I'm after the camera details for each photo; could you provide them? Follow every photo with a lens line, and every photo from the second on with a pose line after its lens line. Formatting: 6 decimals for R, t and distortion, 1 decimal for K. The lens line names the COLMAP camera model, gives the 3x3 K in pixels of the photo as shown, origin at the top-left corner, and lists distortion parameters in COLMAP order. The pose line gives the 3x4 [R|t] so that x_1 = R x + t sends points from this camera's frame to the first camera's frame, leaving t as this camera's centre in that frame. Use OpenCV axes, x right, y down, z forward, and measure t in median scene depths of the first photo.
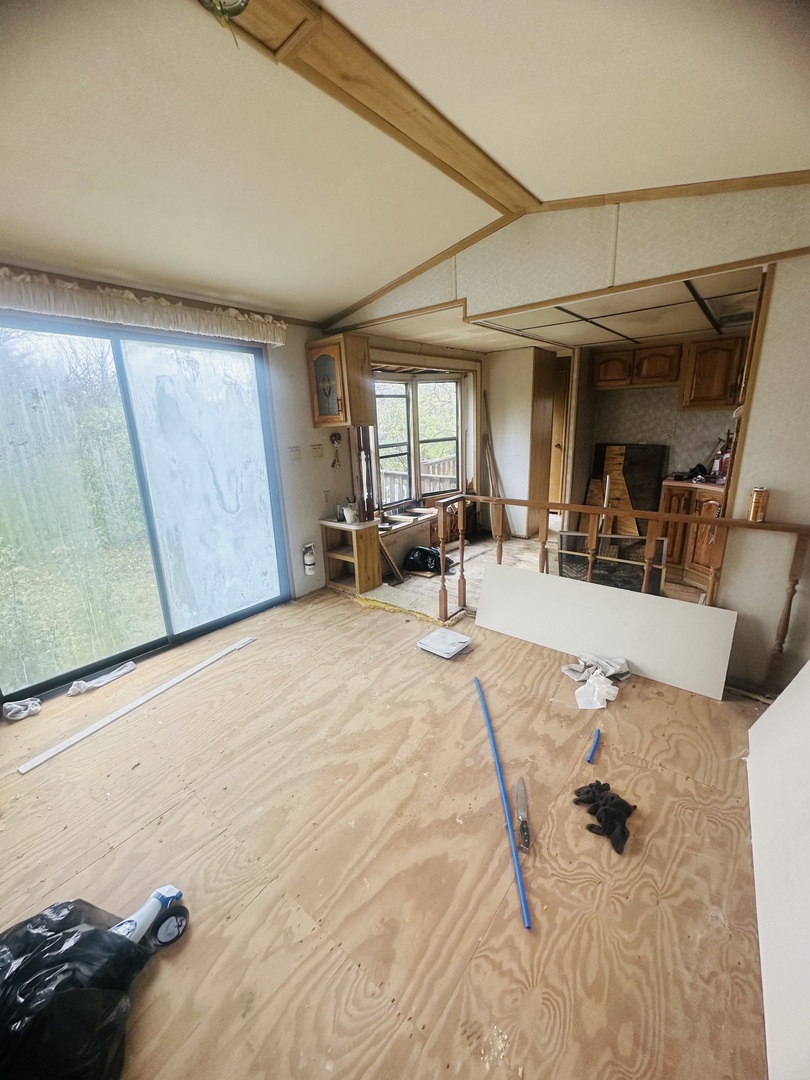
lens RADIAL K [[430.5, 0, 405.9], [0, 430.5, 538.6], [0, 0, 1]] dist [0.001006, -0.000004]
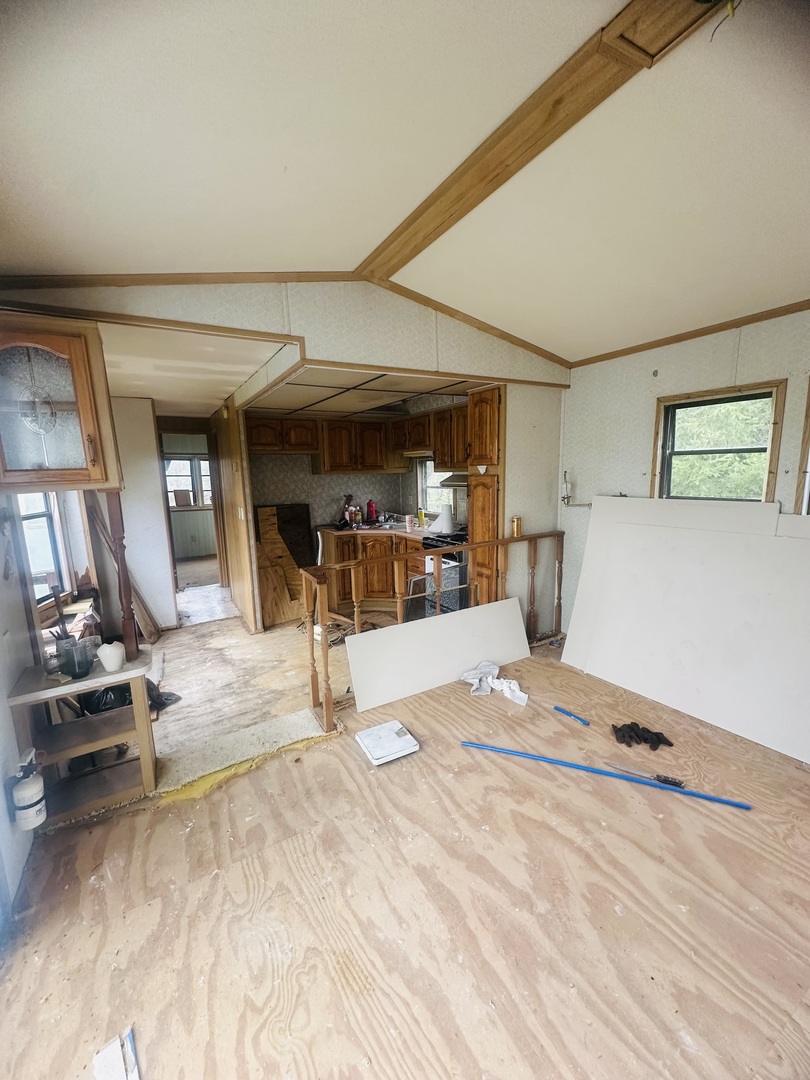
lens RADIAL K [[430.5, 0, 405.9], [0, 430.5, 538.6], [0, 0, 1]] dist [0.001006, -0.000004]
pose [[0.352693, -0.123789, 0.927515, -0.712762], [0.269211, 0.962727, 0.026120, -0.163049], [-0.896177, 0.240485, 0.372873, 0.679994]]
